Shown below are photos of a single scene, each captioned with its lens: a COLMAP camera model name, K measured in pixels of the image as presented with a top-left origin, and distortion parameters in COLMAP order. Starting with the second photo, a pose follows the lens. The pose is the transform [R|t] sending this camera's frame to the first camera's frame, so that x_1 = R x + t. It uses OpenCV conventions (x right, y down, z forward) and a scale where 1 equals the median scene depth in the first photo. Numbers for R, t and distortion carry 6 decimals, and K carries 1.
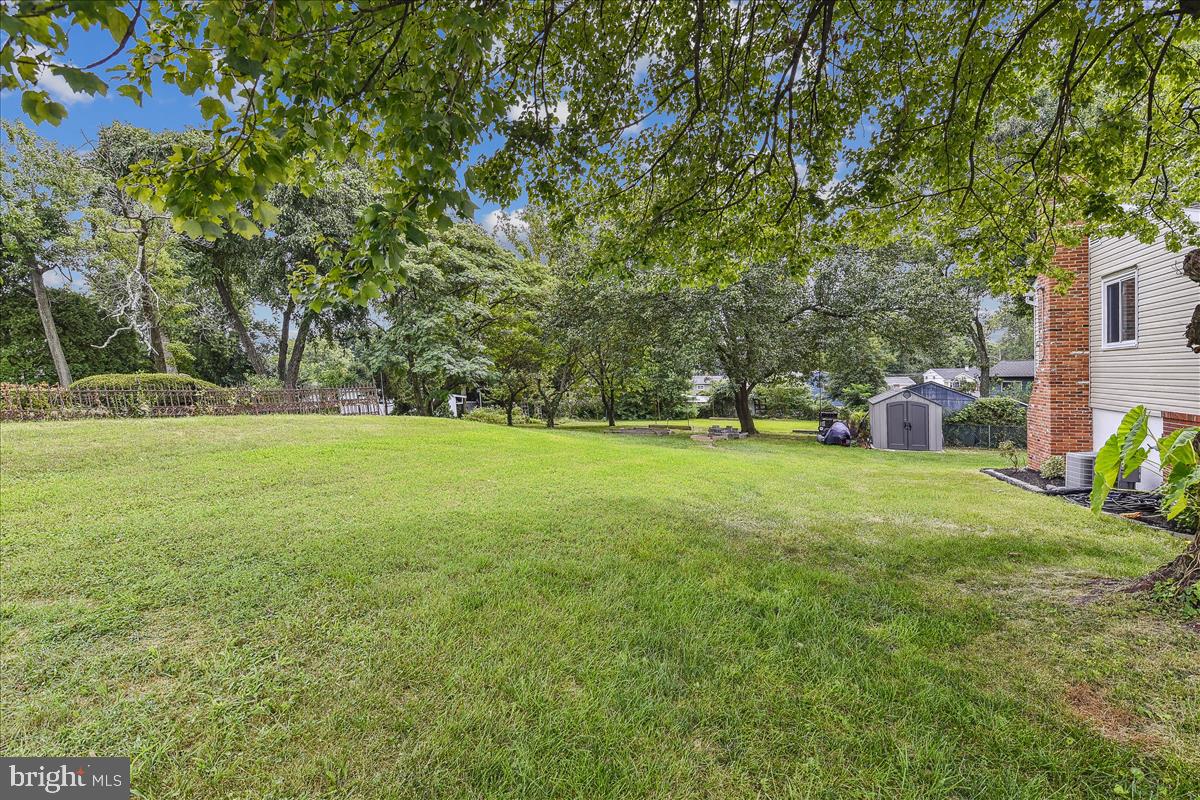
lens RADIAL K [[581.3, 0, 581.3], [0, 581.3, 372.7], [0, 0, 1]] dist [-0.011168, -0.000550]
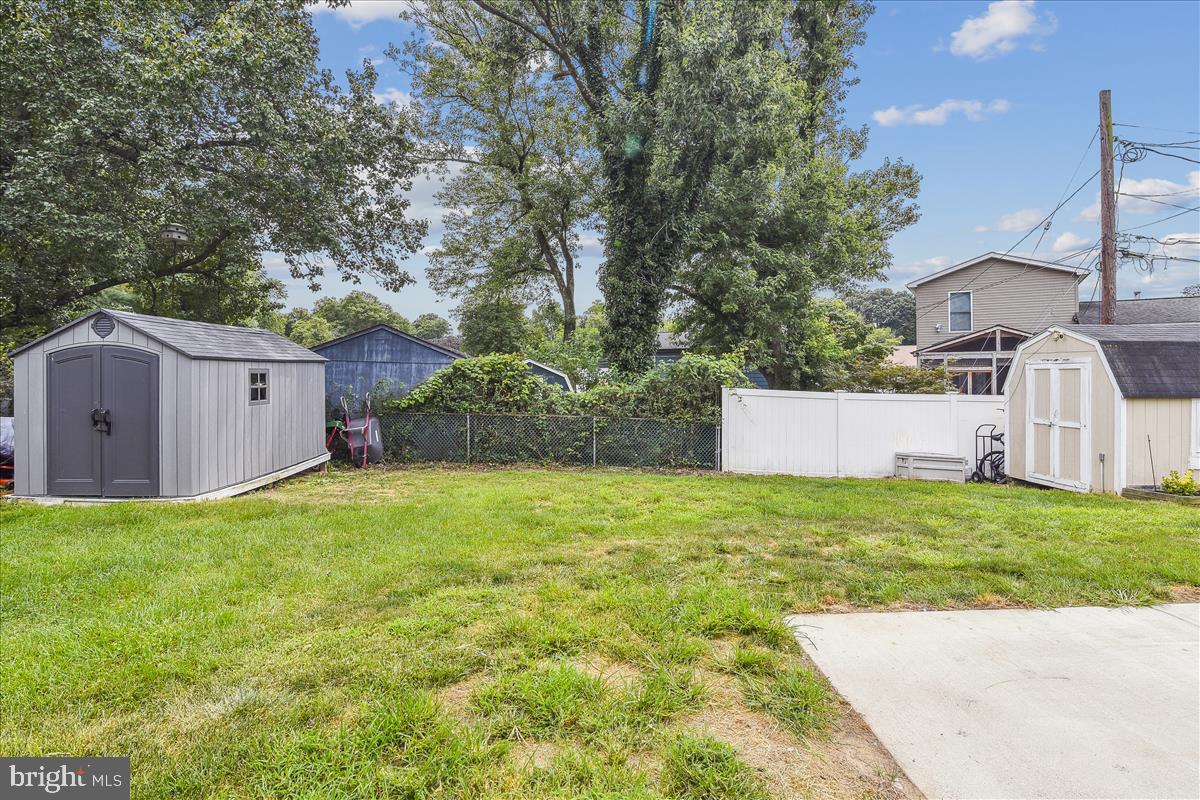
lens RADIAL K [[581.3, 0, 581.3], [0, 581.3, 372.7], [0, 0, 1]] dist [-0.011168, -0.000550]
pose [[0.919121, -0.000478, 0.393975, 0.596391], [-0.000933, 0.999994, 0.003390, 0.055064], [-0.393974, -0.003483, 0.919115, 0.523435]]
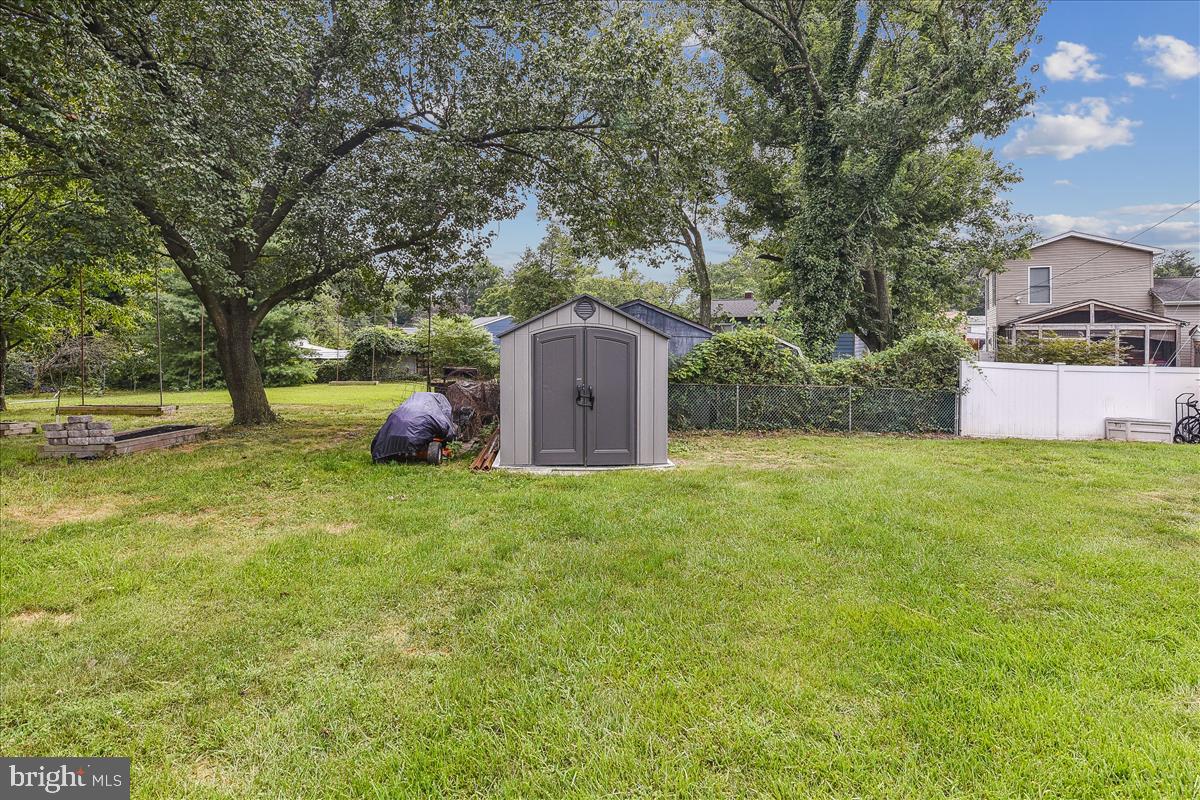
lens RADIAL K [[593.3, 0, 598.2], [0, 593.3, 337.9], [0, 0, 1]] dist [0.000685, 0.000195]
pose [[0.882301, 0.001080, 0.470684, 0.349689], [-0.005496, 0.999953, 0.008007, 0.046118], [-0.470653, -0.009652, 0.882266, 0.592439]]
